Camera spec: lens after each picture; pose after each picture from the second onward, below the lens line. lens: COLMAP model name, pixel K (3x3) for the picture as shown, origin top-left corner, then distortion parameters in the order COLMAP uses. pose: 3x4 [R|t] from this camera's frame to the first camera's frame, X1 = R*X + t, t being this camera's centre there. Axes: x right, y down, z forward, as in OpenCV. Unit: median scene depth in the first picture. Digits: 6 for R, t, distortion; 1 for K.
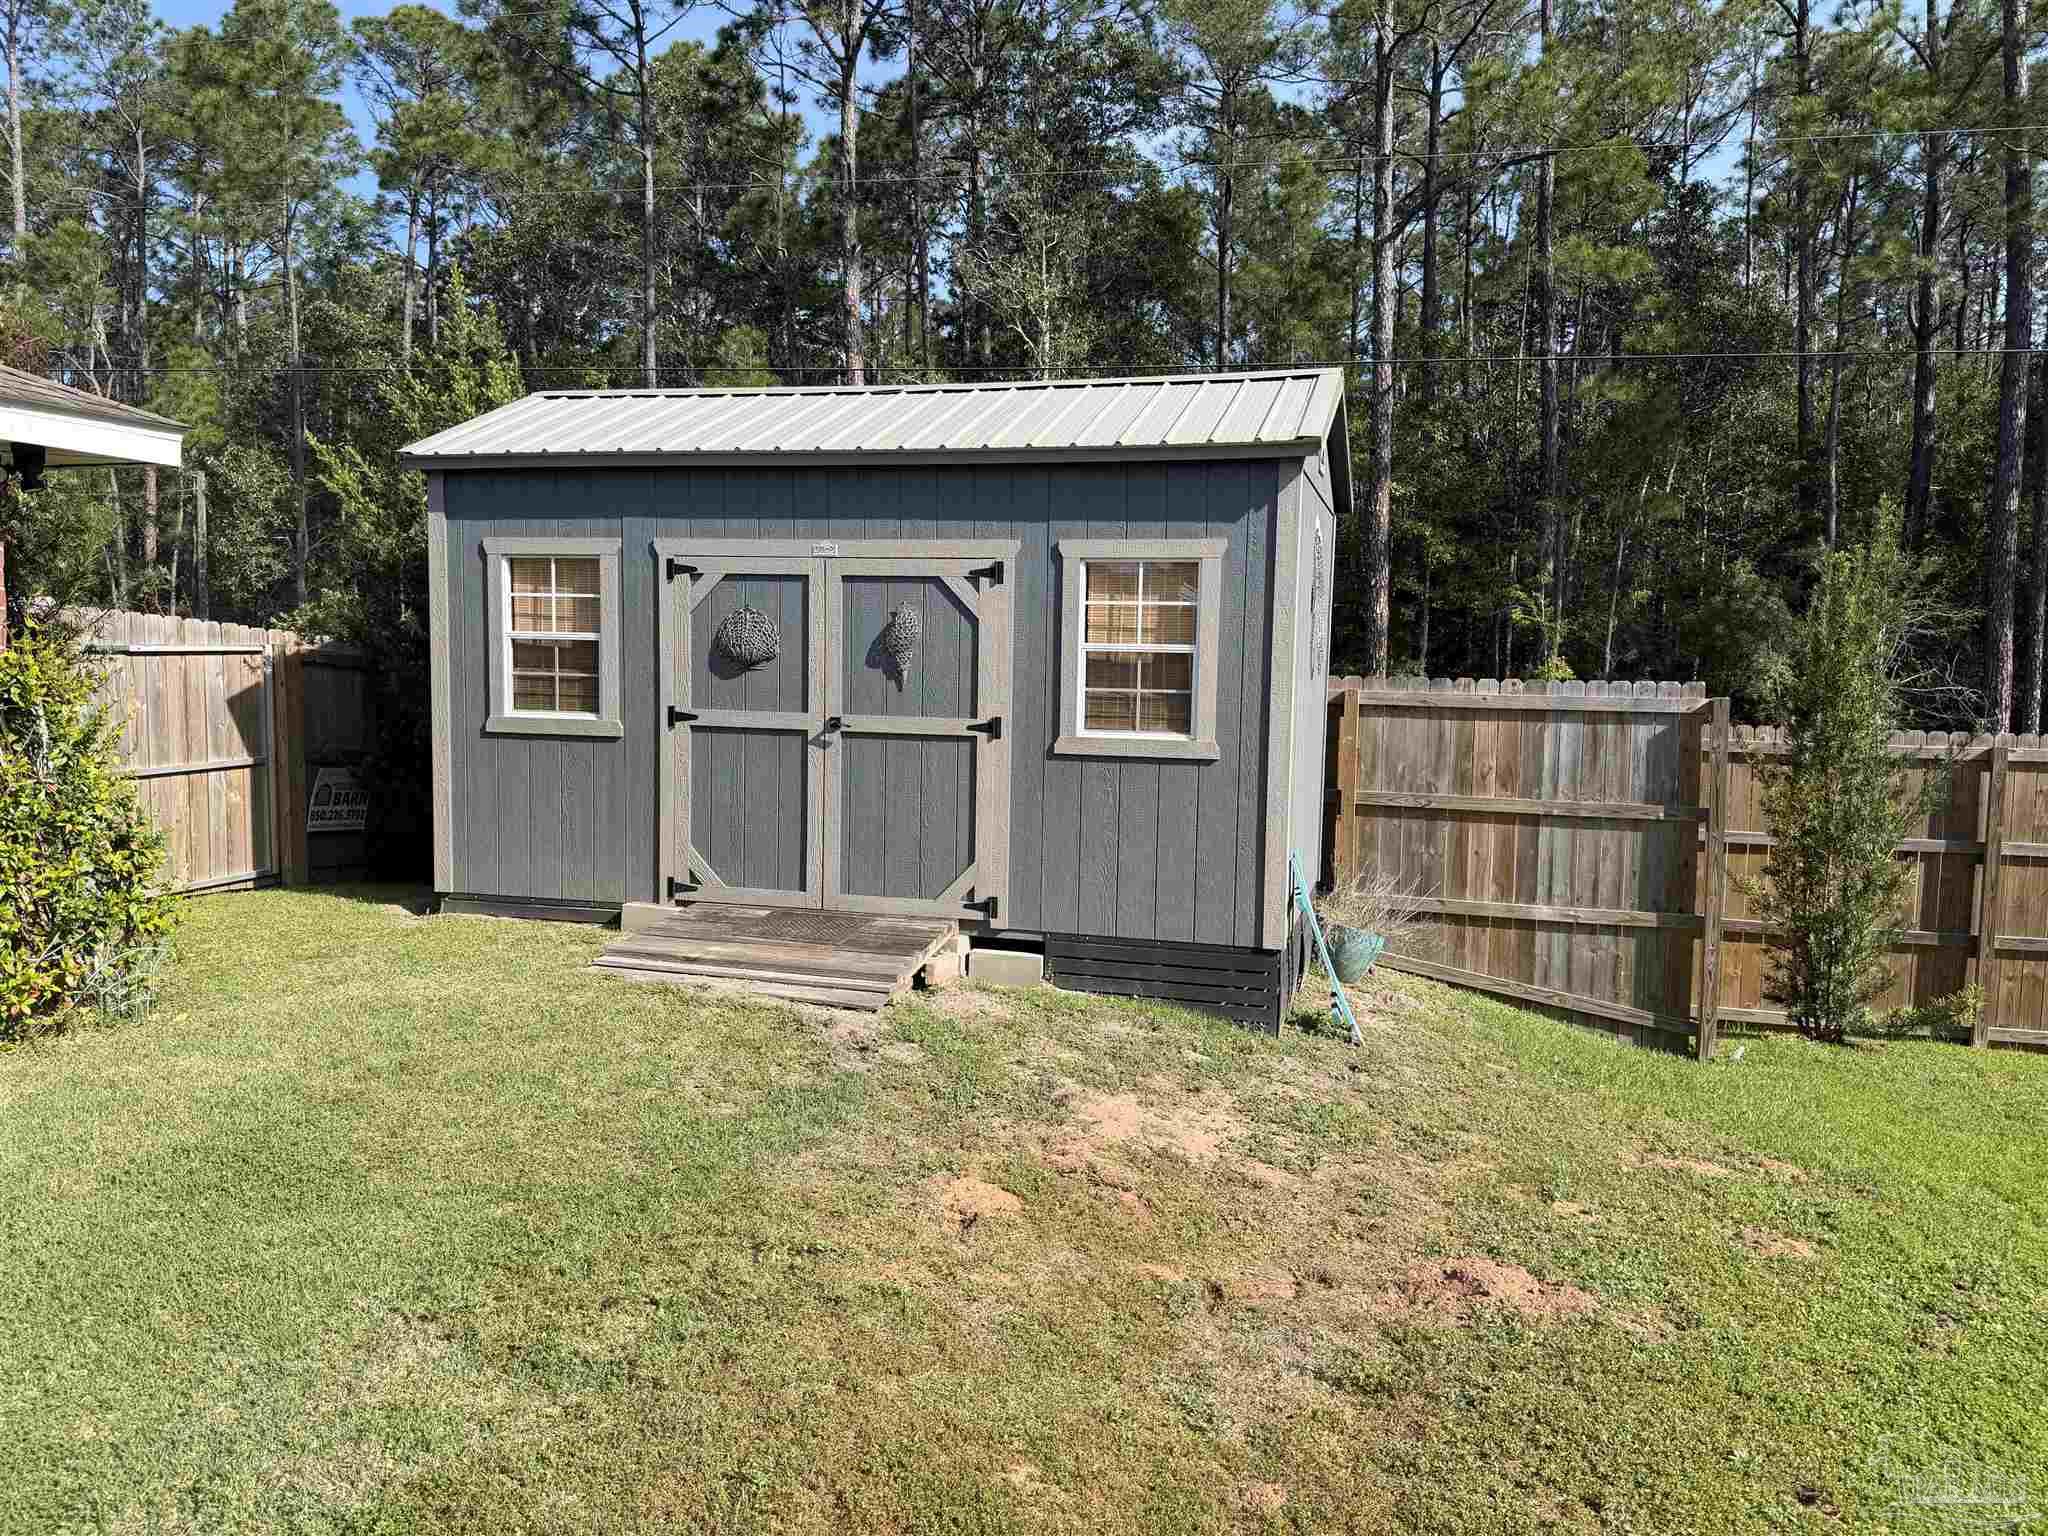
lens RADIAL K [[1421.4, 0, 1031.4], [0, 1421.4, 775.5], [0, 0, 1]] dist [0.074197, -0.096192]
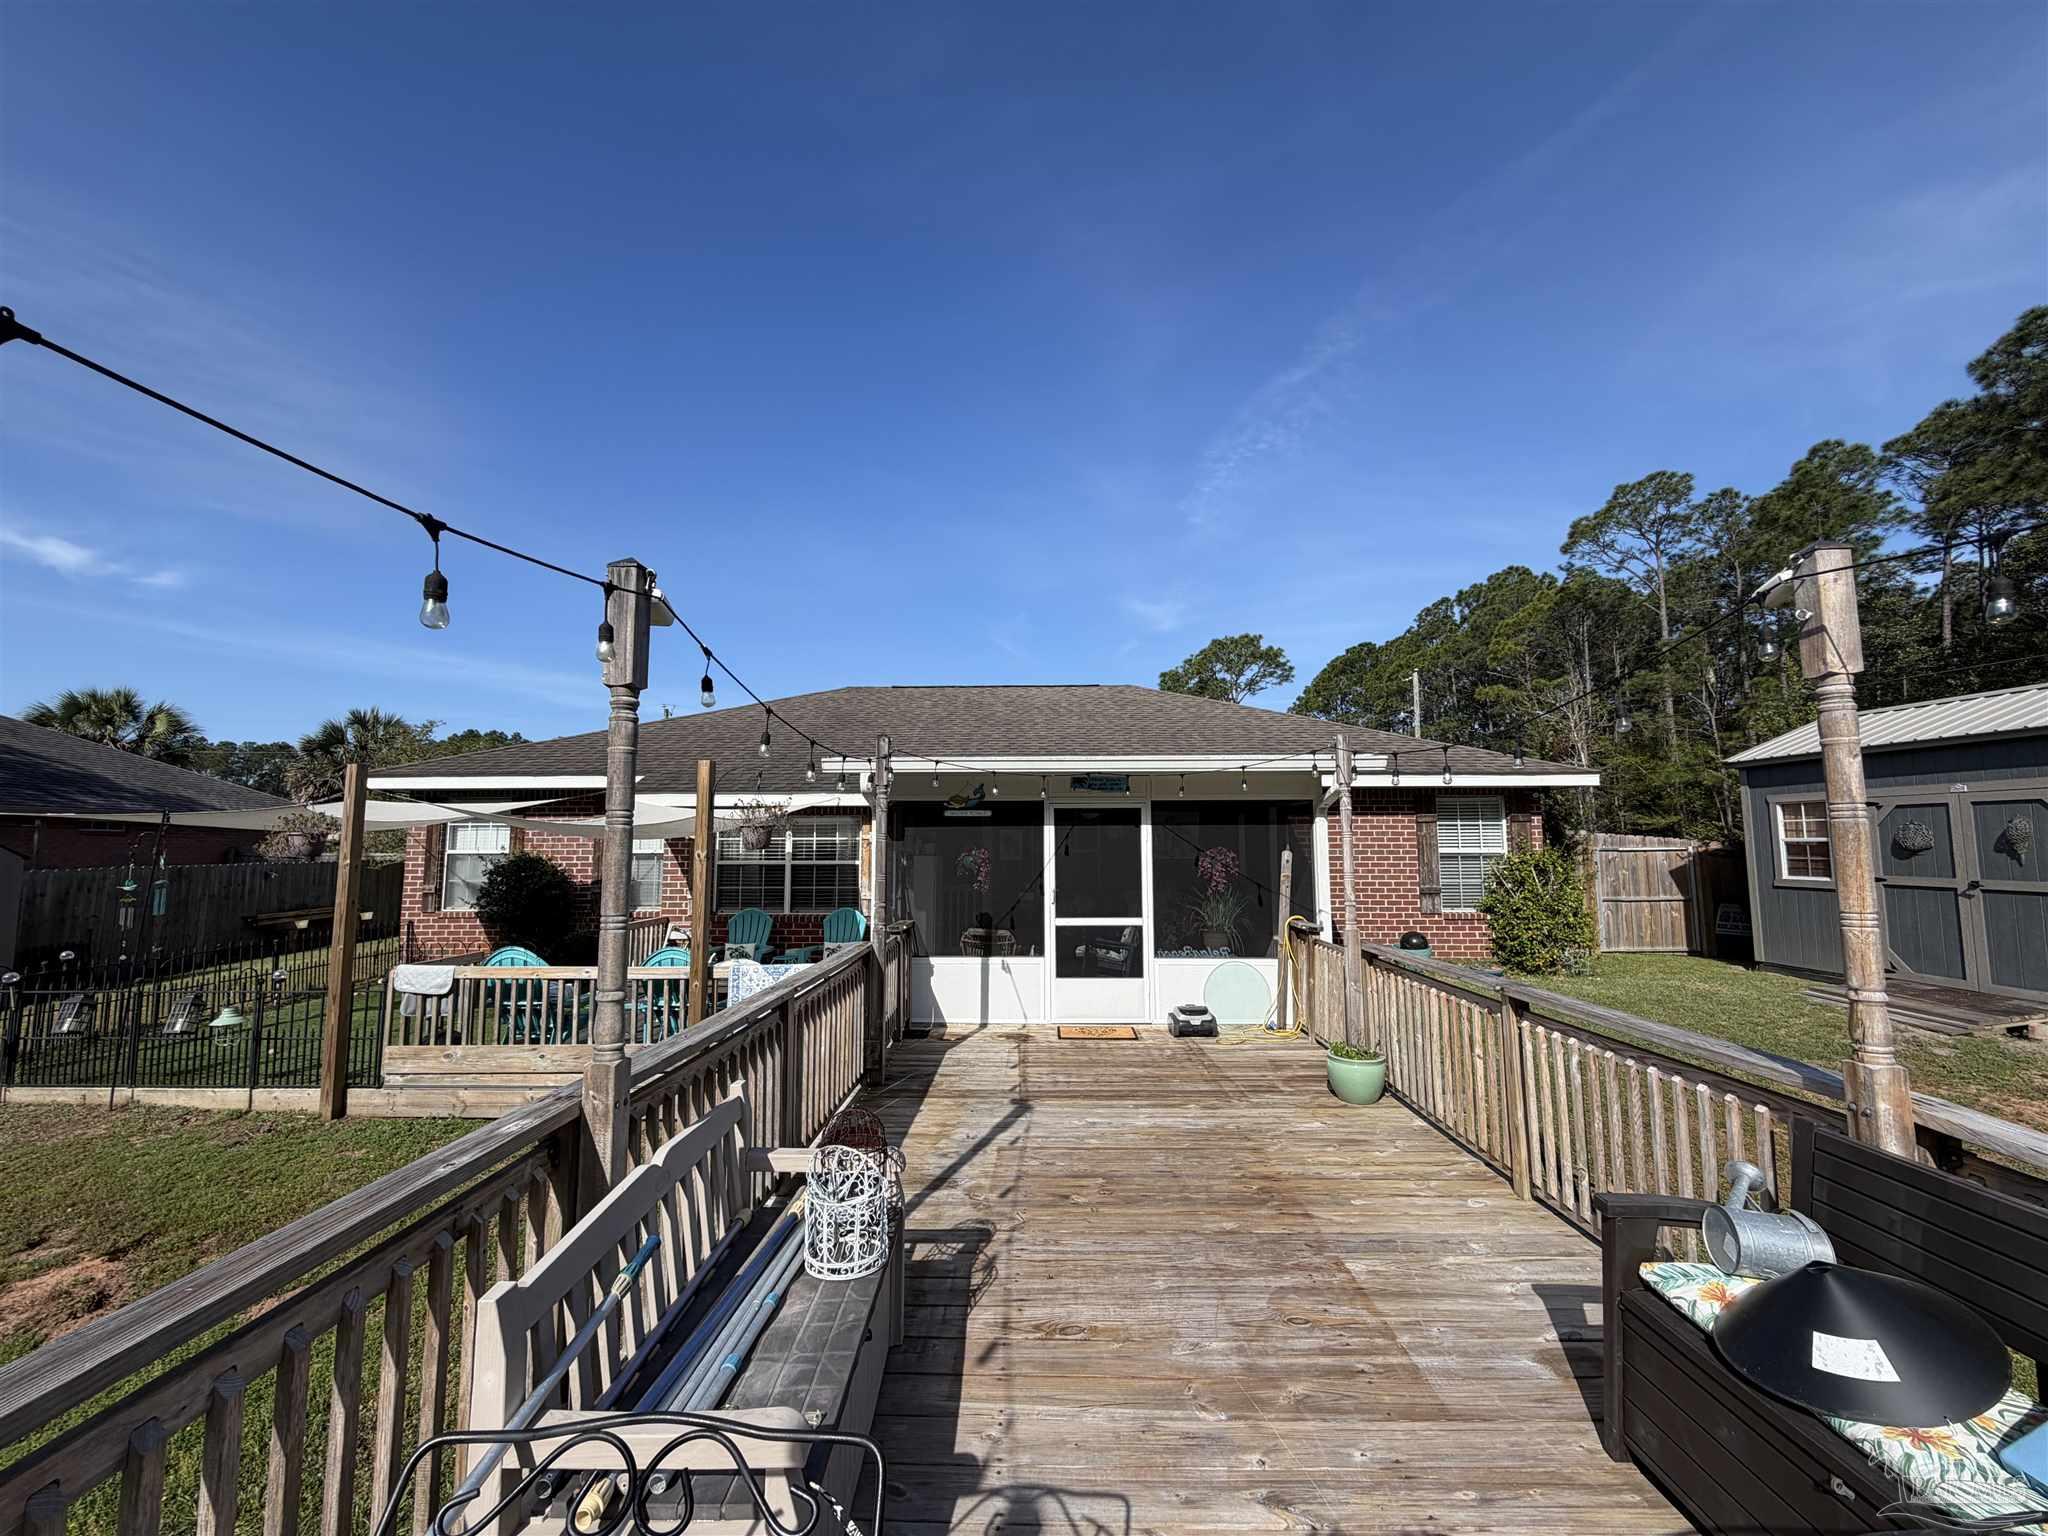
lens RADIAL K [[818.2, 0, 1031.8], [0, 818.2, 764.8], [0, 0, 1]] dist [-0.000234, -0.000062]
pose [[0.254815, -0.115797, -0.960032, 0.545409], [-0.069783, 0.988013, -0.137694, 0.037333], [0.964469, 0.102081, 0.243679, -0.390921]]
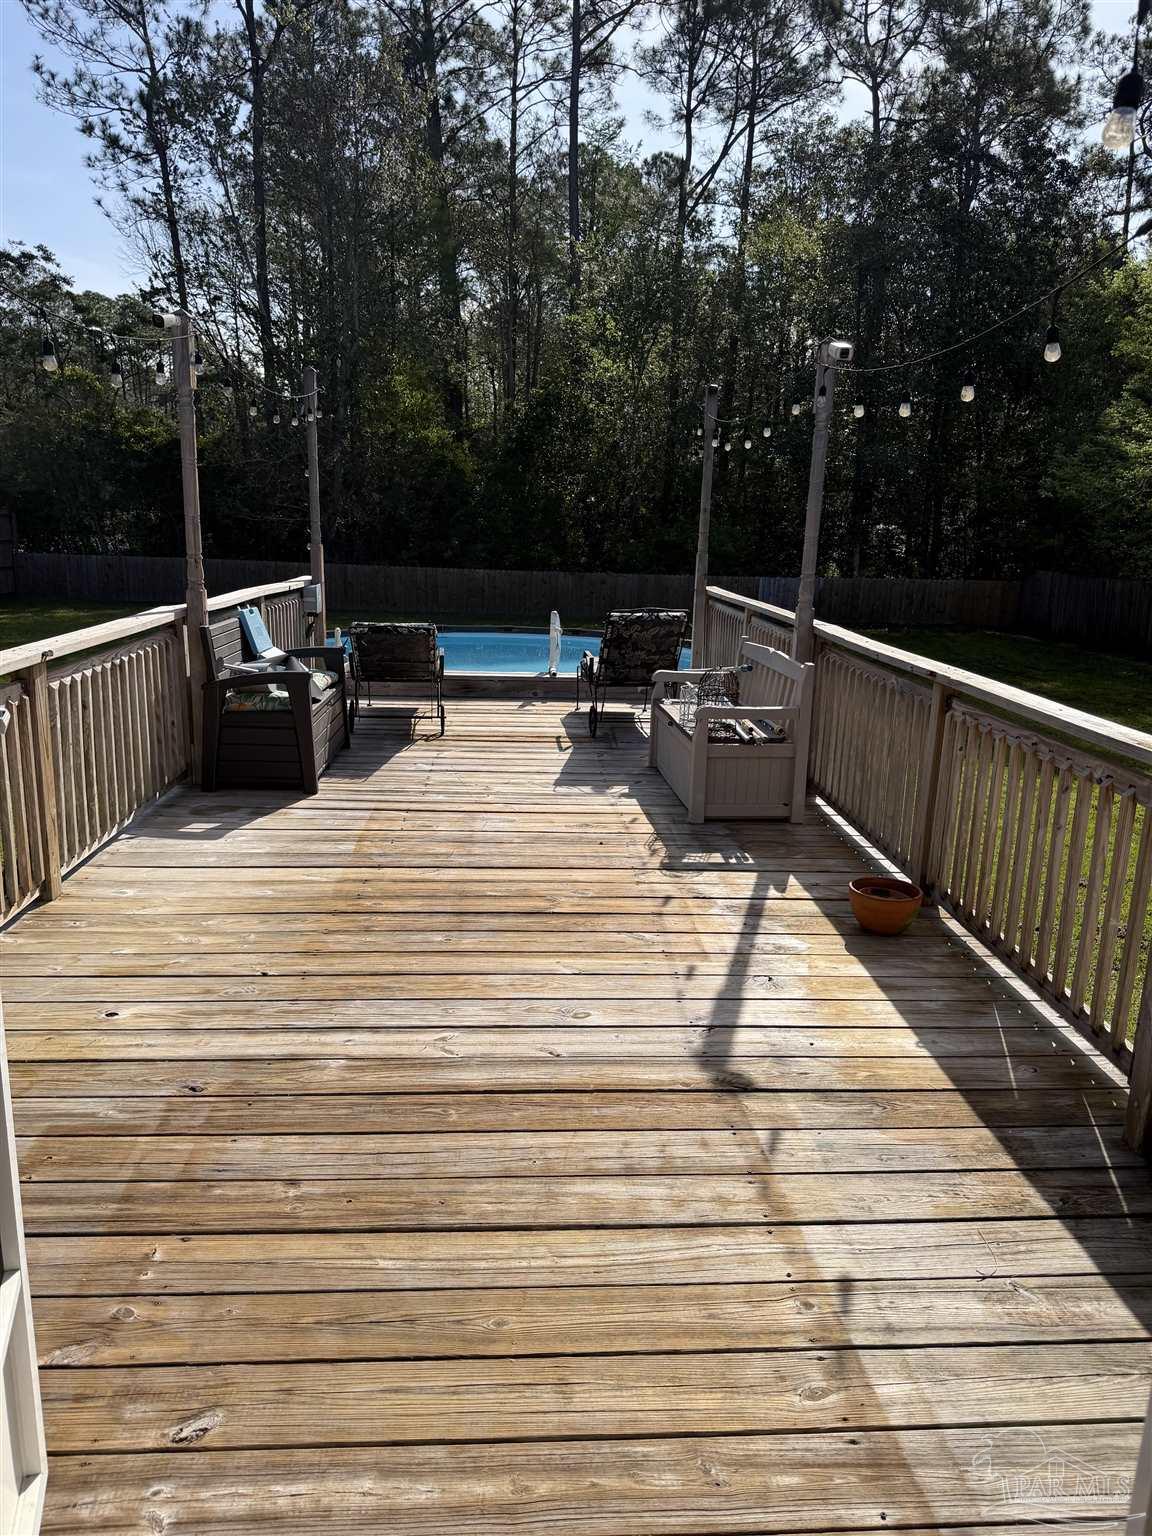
lens RADIAL K [[1066.0, 0, 576.0], [0, 1066.0, 768.0], [0, 0, 1]] dist [0.074197, -0.096192]
pose [[-0.328151, -0.240777, 0.913424, -0.434943], [0.040096, 0.962548, 0.268131, 0.008870], [-0.943774, 0.124612, -0.306207, -0.054205]]
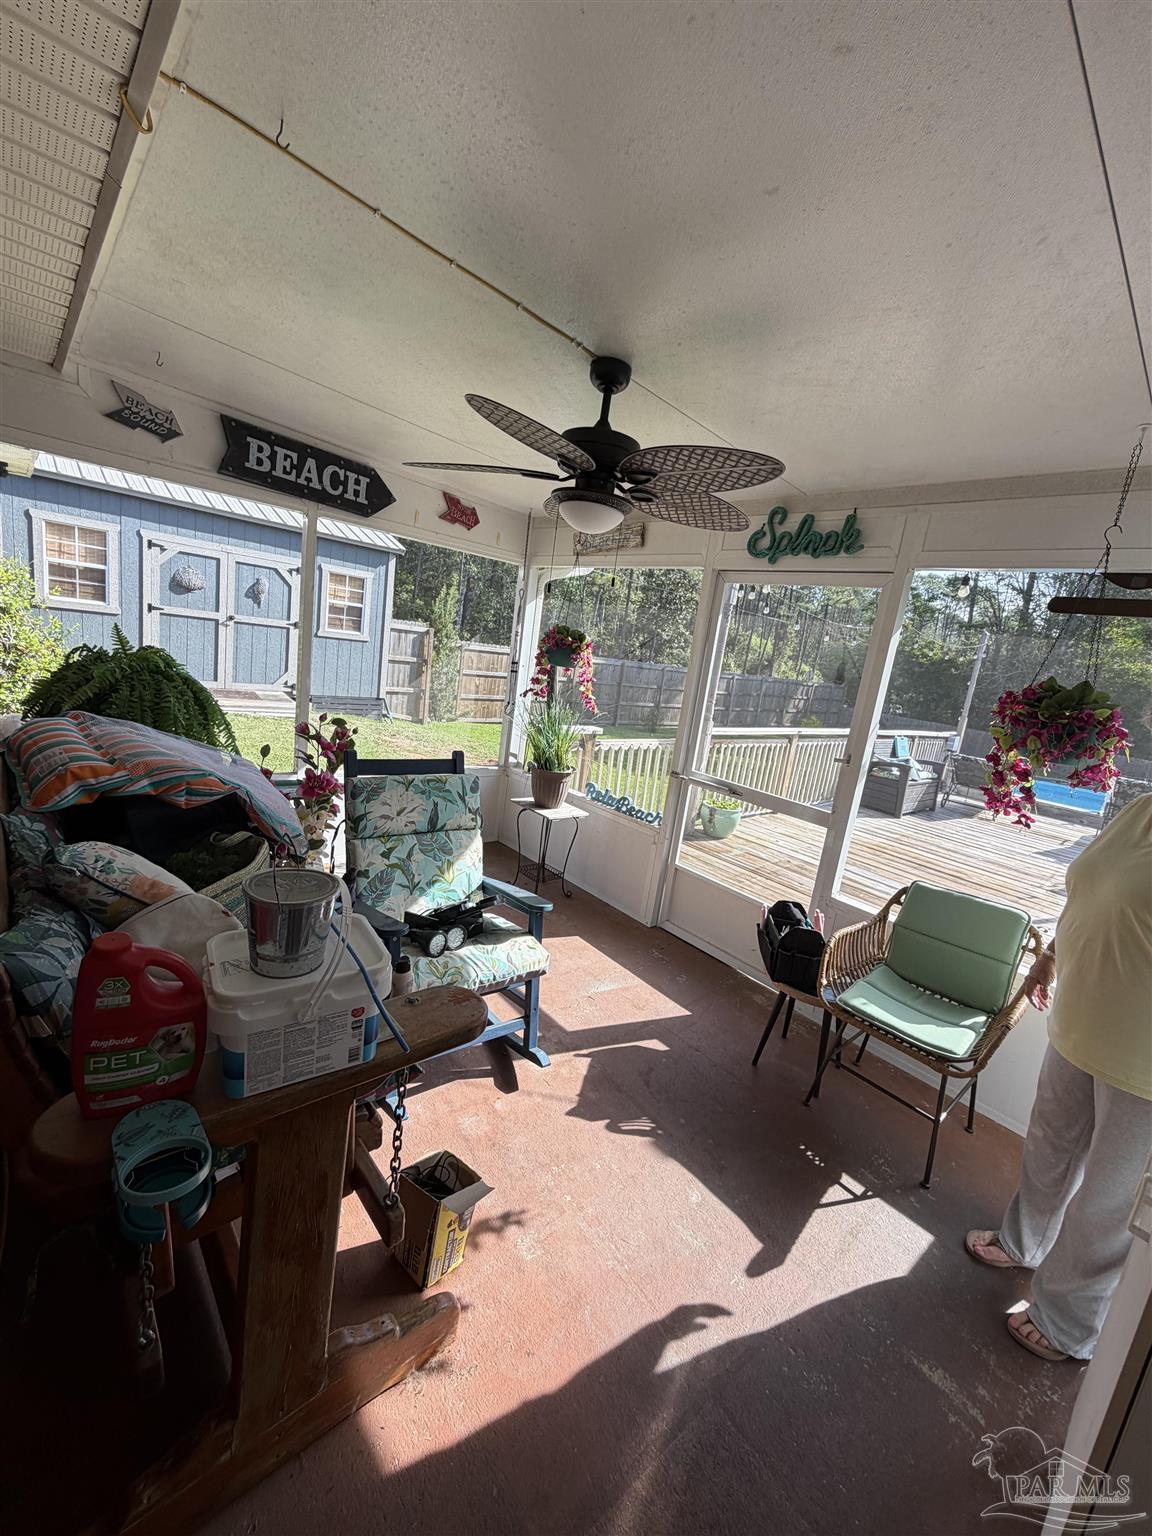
lens RADIAL K [[618.0, 0, 572.5], [0, 618.0, 761.5], [0, 0, 1]] dist [-0.001152, -0.000220]
pose [[0.540446, -0.107196, 0.834522, -0.763680], [-0.058127, 0.984724, 0.164134, 0.001224], [-0.839368, -0.137214, 0.525959, -0.171728]]
